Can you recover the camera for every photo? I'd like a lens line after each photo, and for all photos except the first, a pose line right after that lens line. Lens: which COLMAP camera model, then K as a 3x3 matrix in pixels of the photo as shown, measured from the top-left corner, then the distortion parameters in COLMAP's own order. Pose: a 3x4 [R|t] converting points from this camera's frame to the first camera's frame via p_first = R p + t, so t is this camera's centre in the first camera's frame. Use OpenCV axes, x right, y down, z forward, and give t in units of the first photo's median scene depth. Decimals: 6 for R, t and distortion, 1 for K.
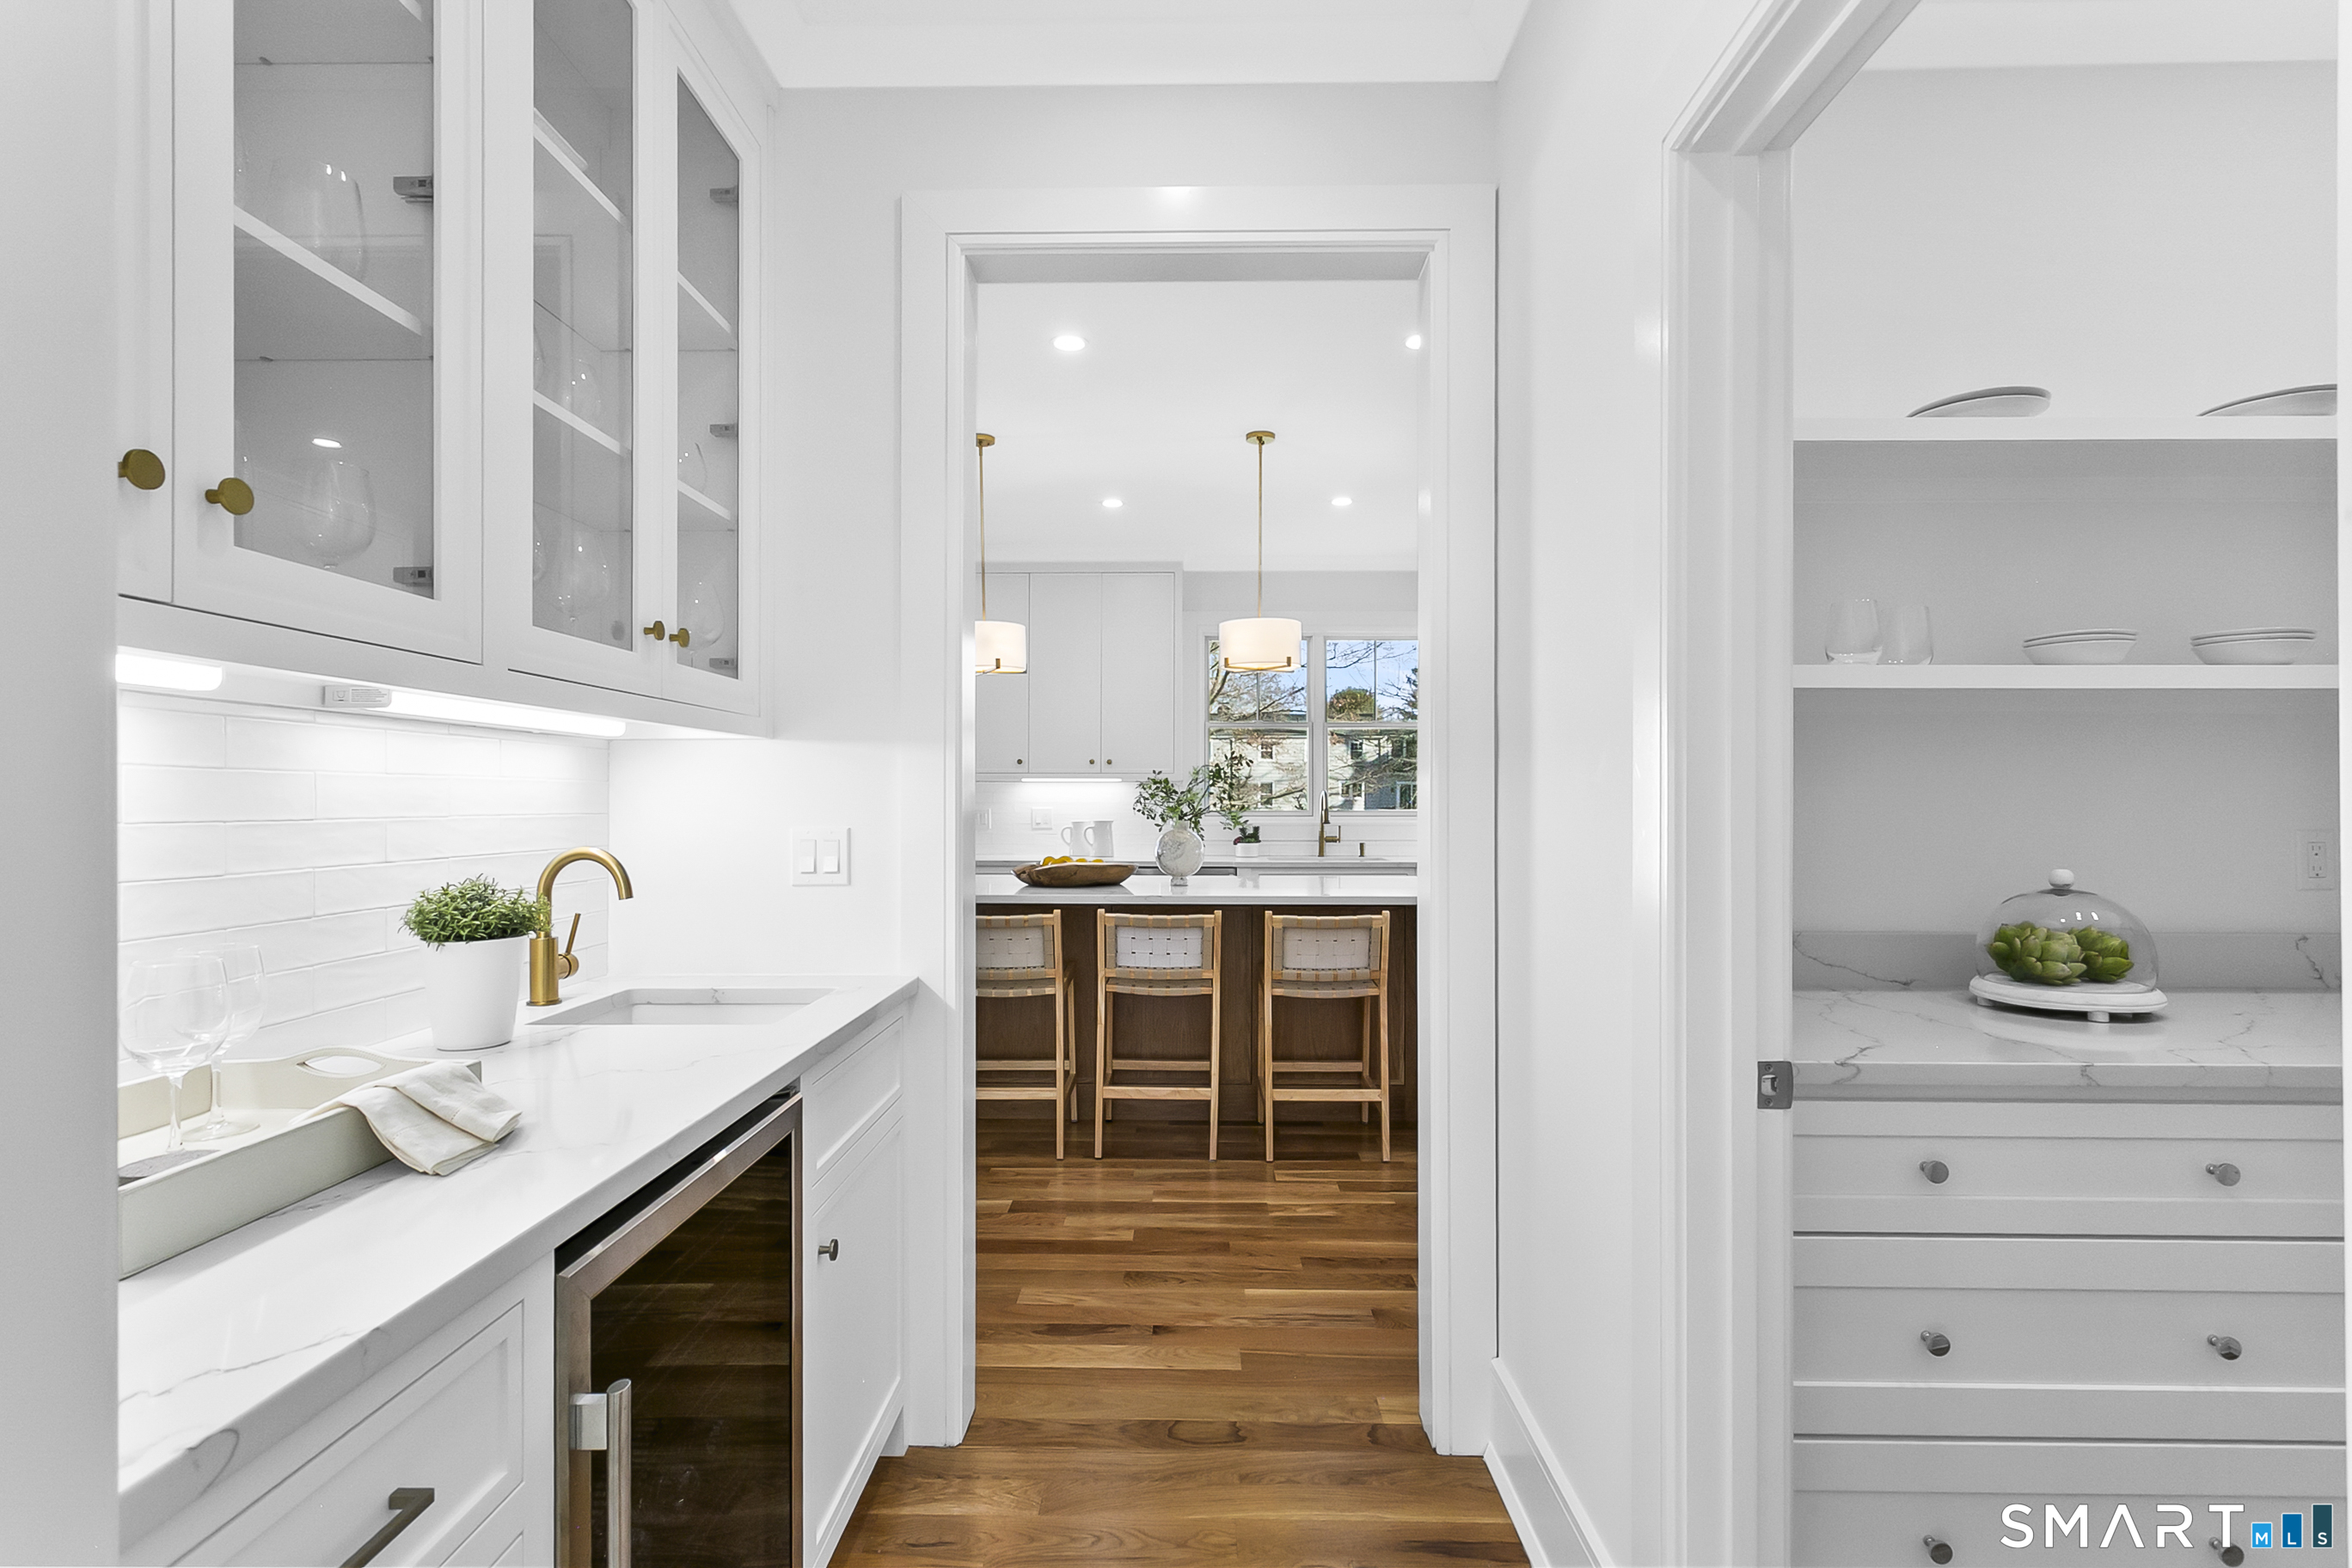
lens RADIAL K [[1126.4, 0, 1176.0], [0, 1126.4, 784.0], [0, 0, 1]] dist [-0.003729, 0.000570]
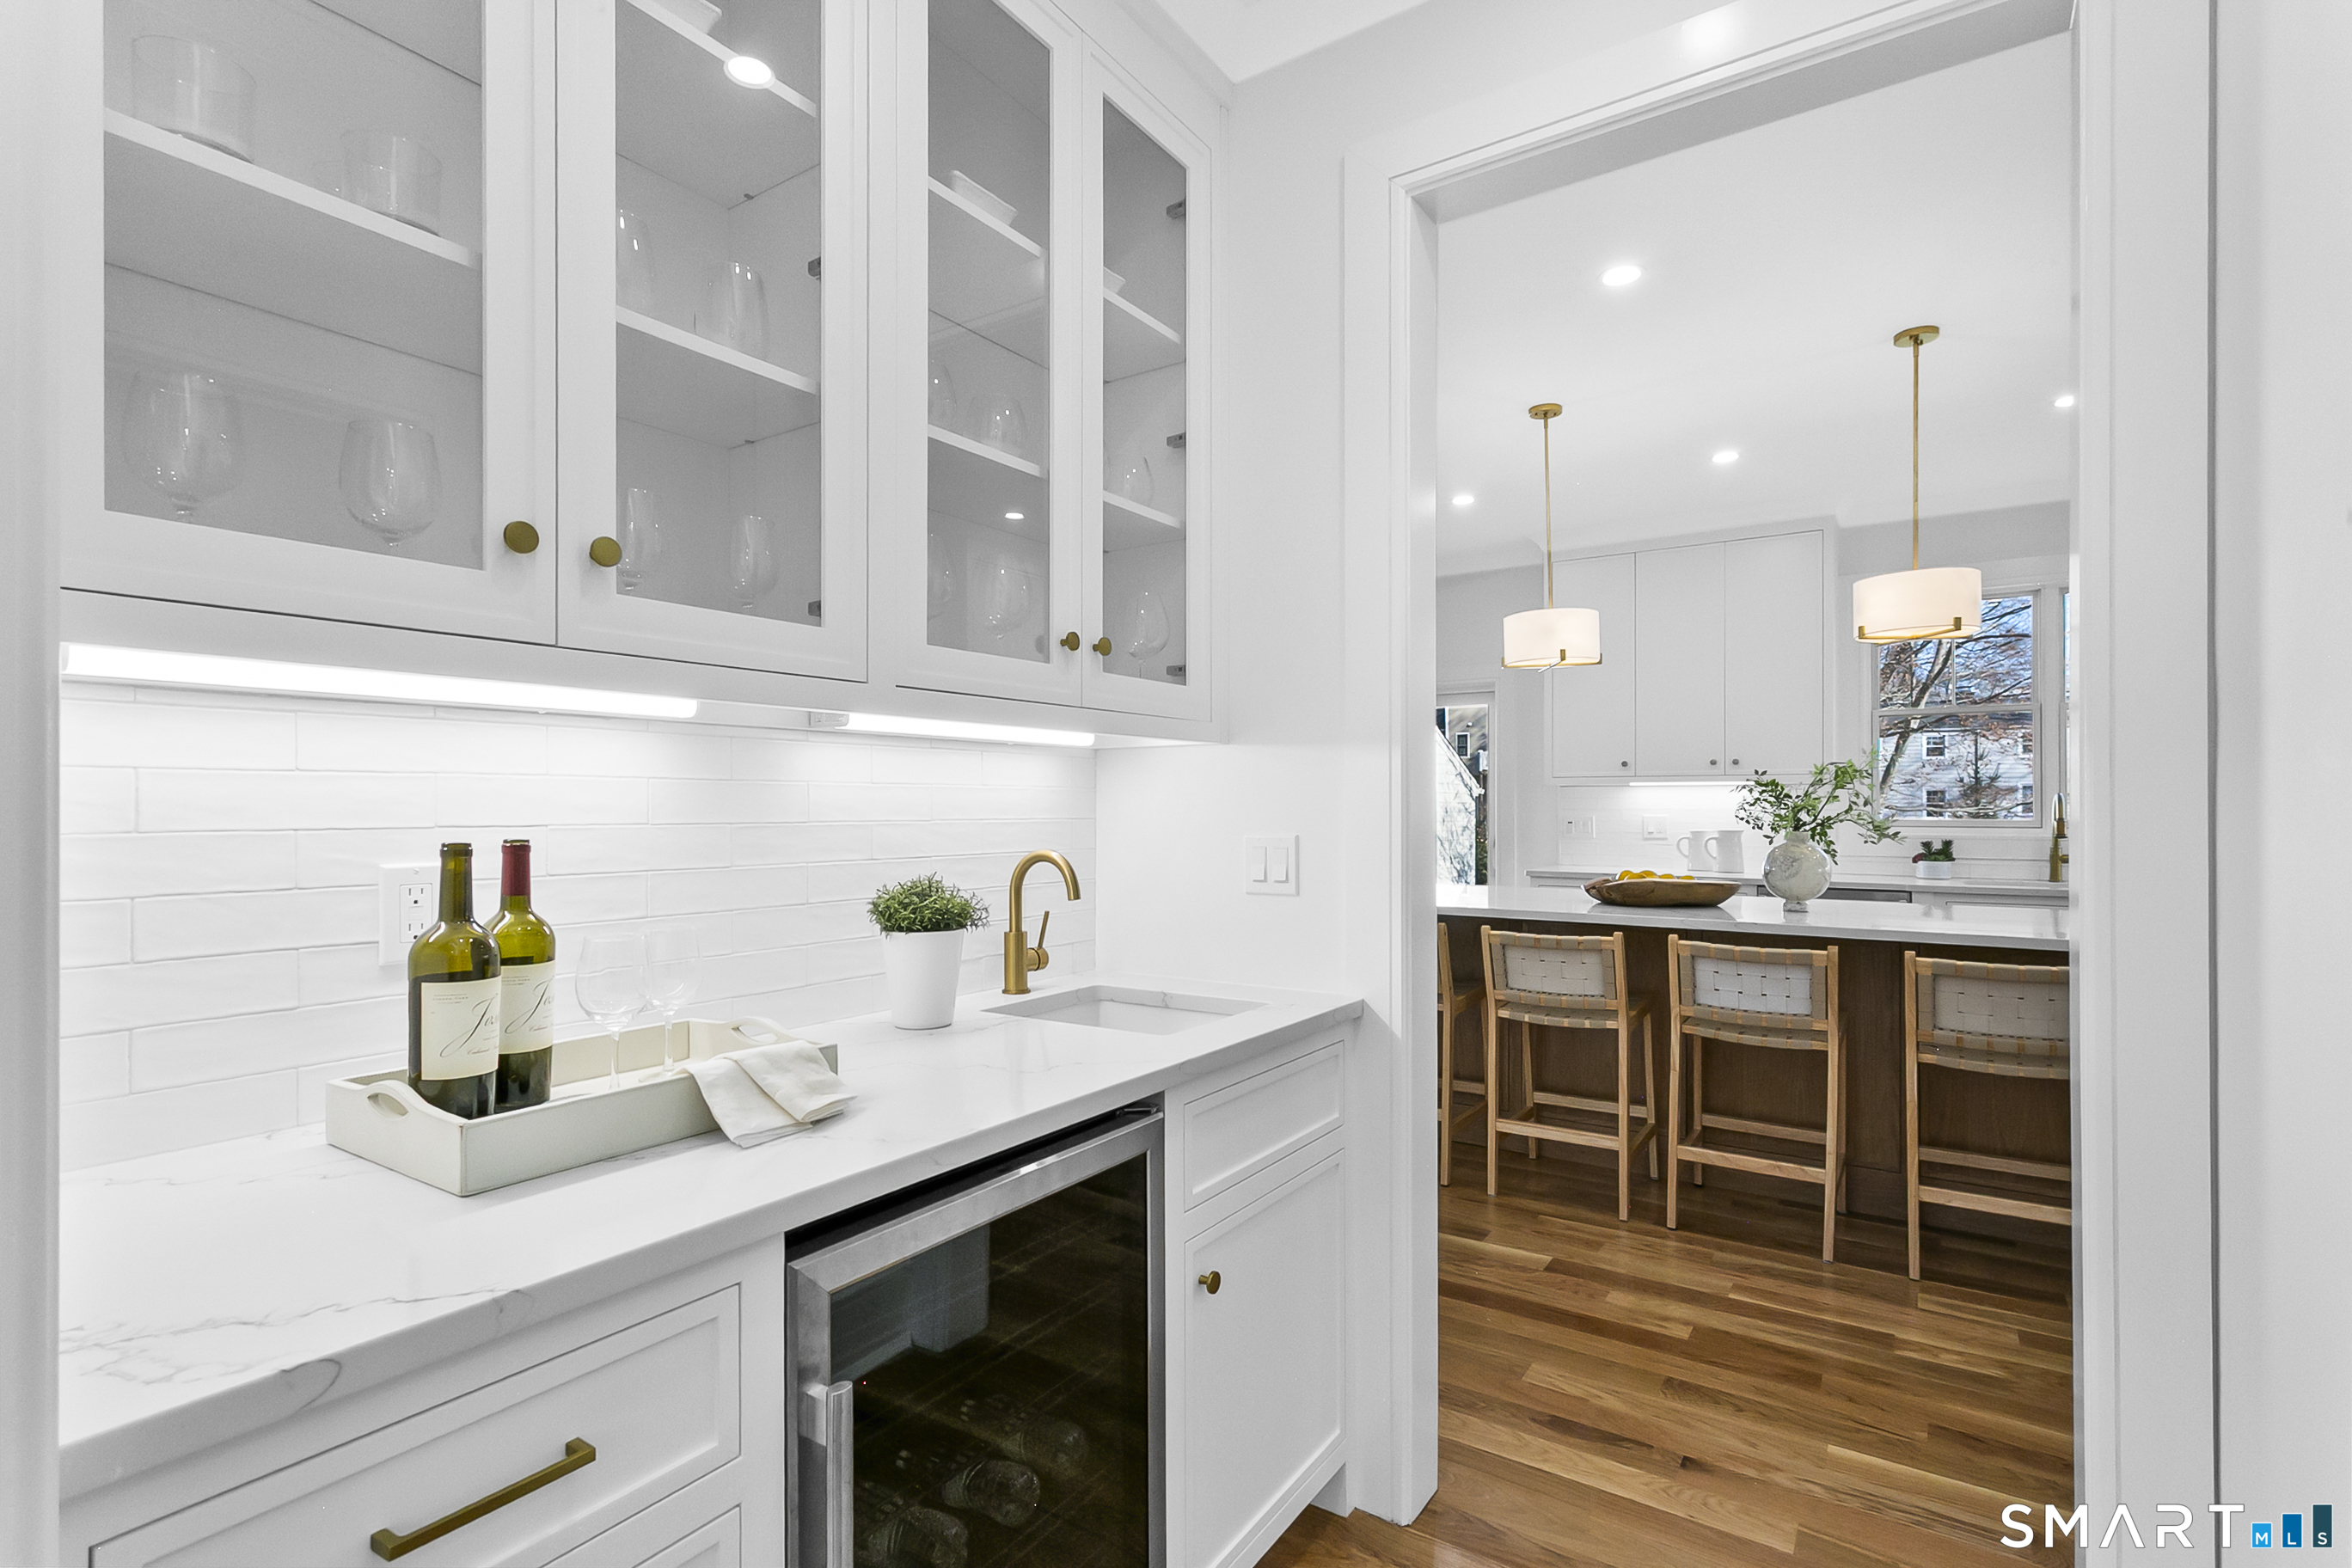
lens RADIAL K [[1119.9, 0, 1160.6], [0, 1119.9, 794.1], [0, 0, 1]] dist [0.002963, 0.000451]
pose [[0.833655, -0.006683, -0.552245, 0.092941], [0.008317, 0.999965, 0.000455, 0.001846], [0.552223, -0.004972, 0.833682, 0.099366]]
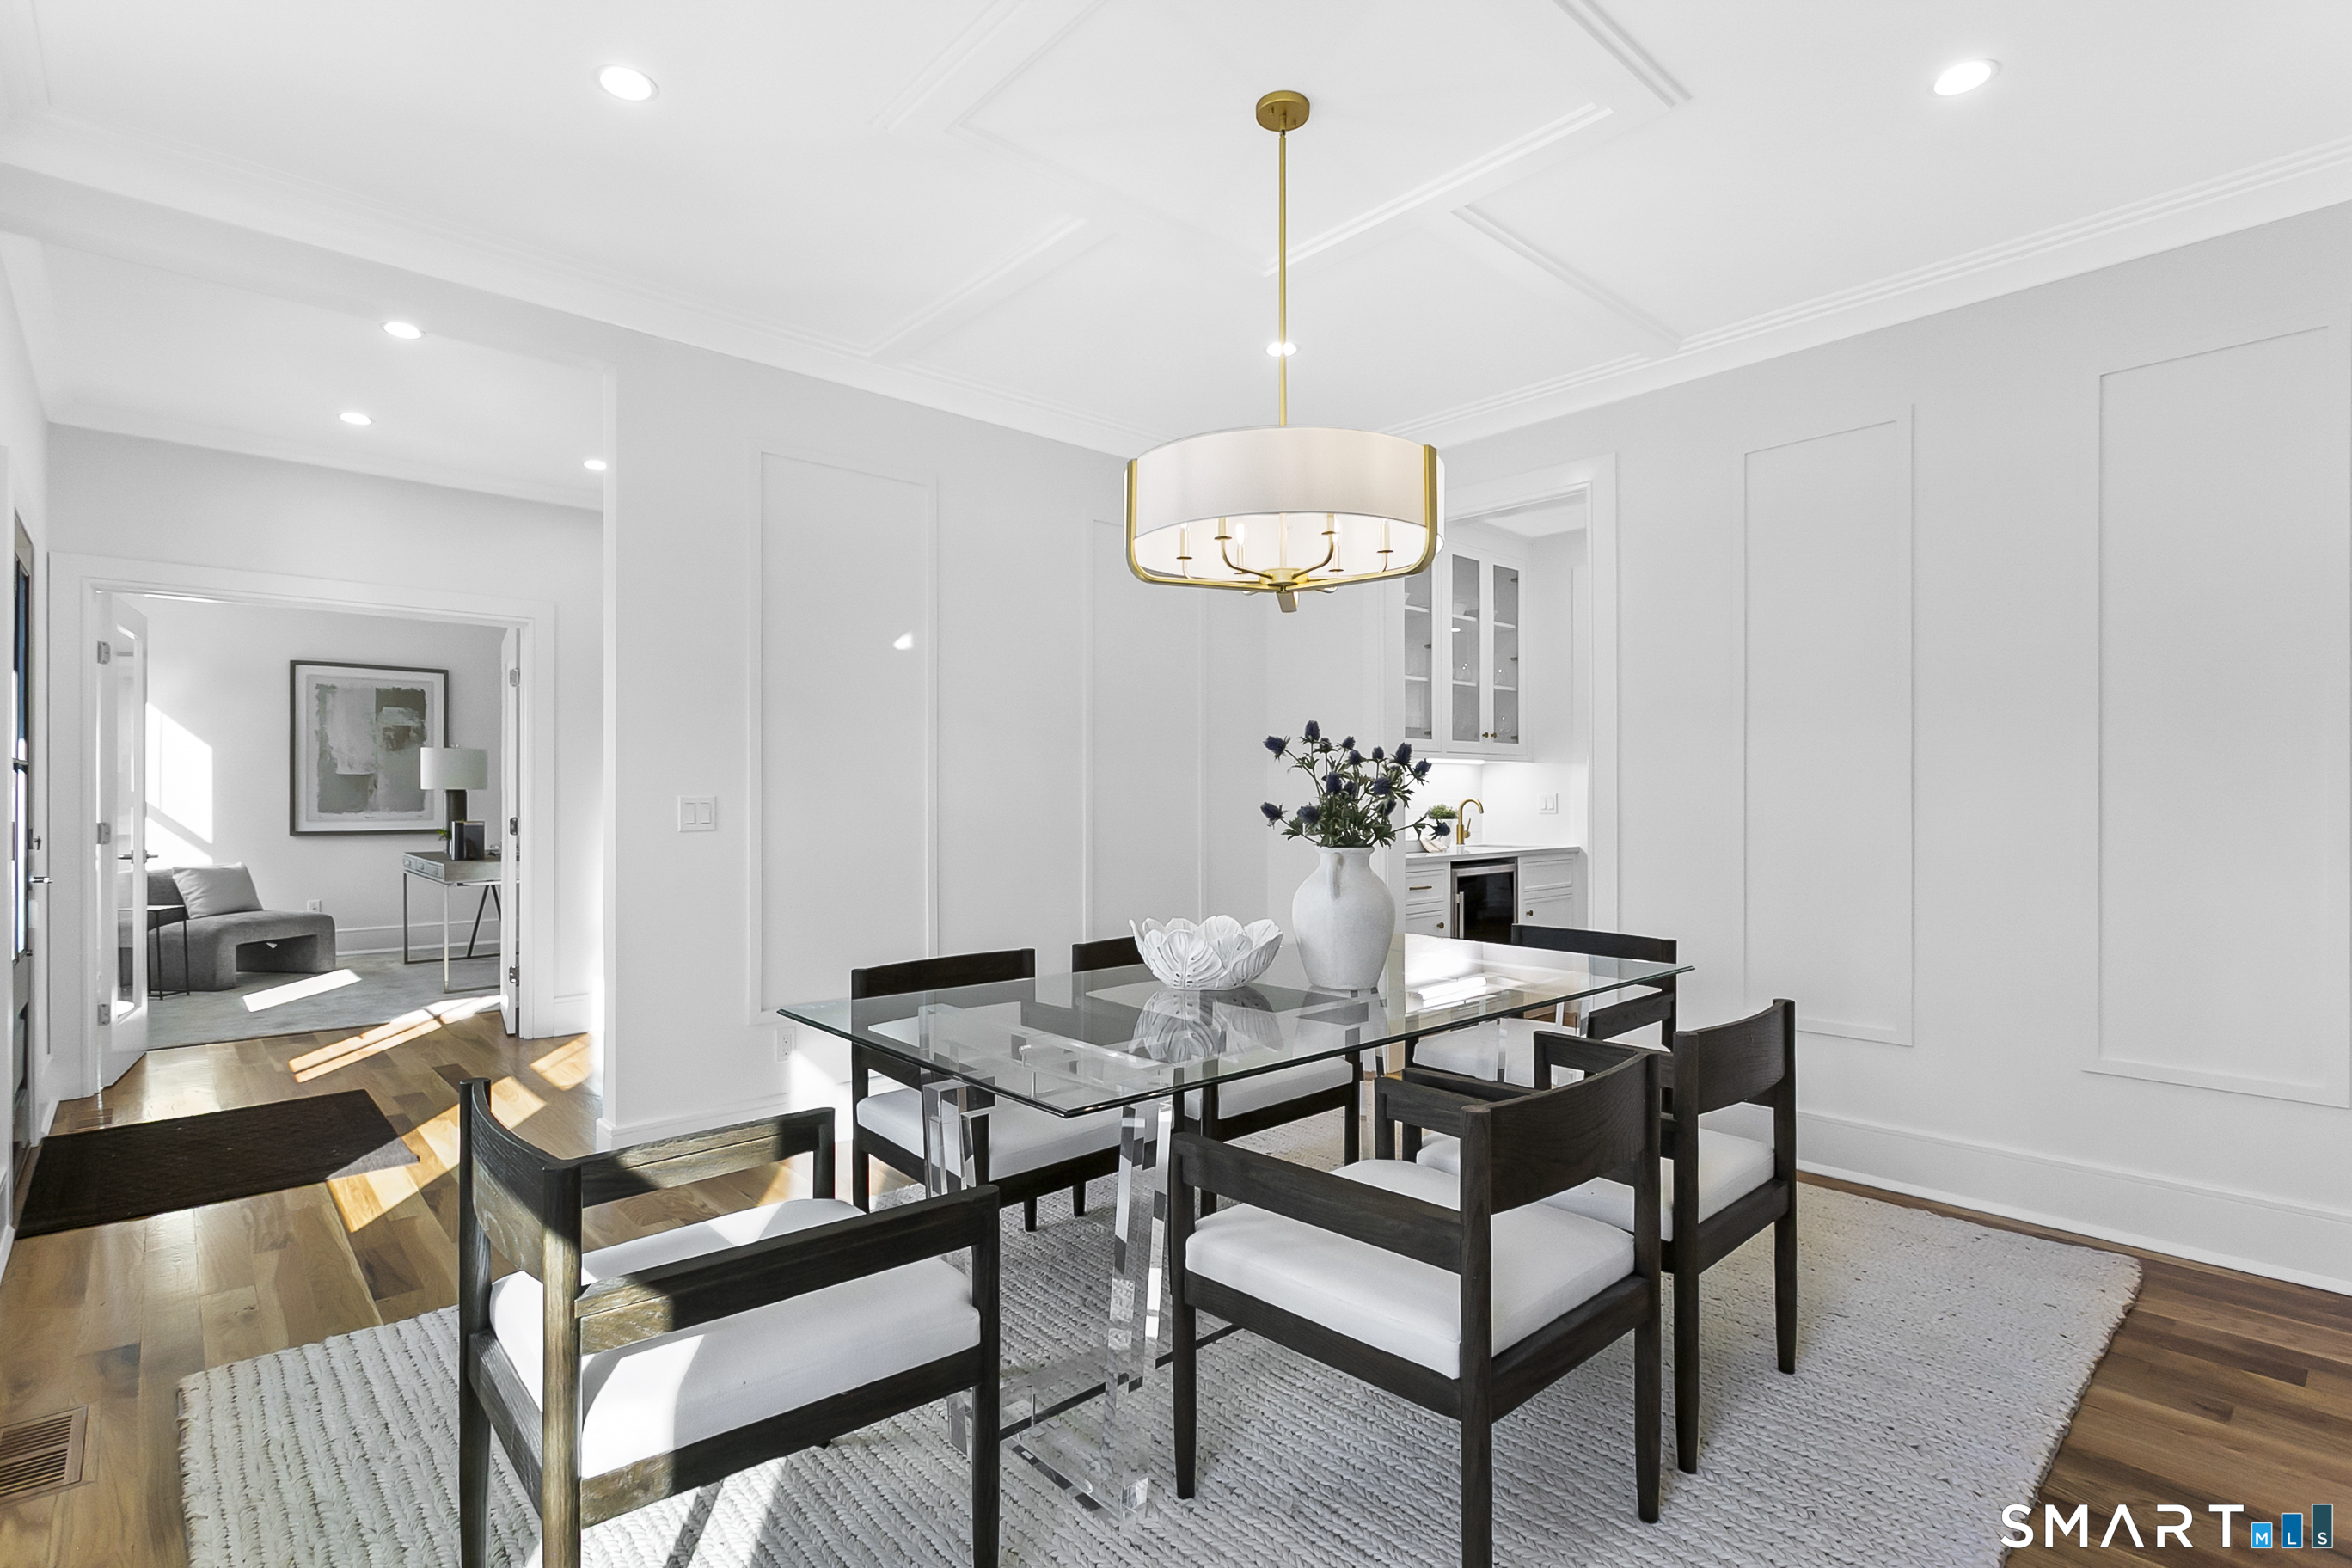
lens RADIAL K [[1126.4, 0, 1176.0], [0, 1126.4, 784.0], [0, 0, 1]] dist [-0.003729, 0.000570]
pose [[0.692124, -0.000364, -0.721779, 0.733513], [0.003333, 0.999991, 0.002692, 0.001789], [0.721771, -0.004269, 0.692119, -1.112799]]
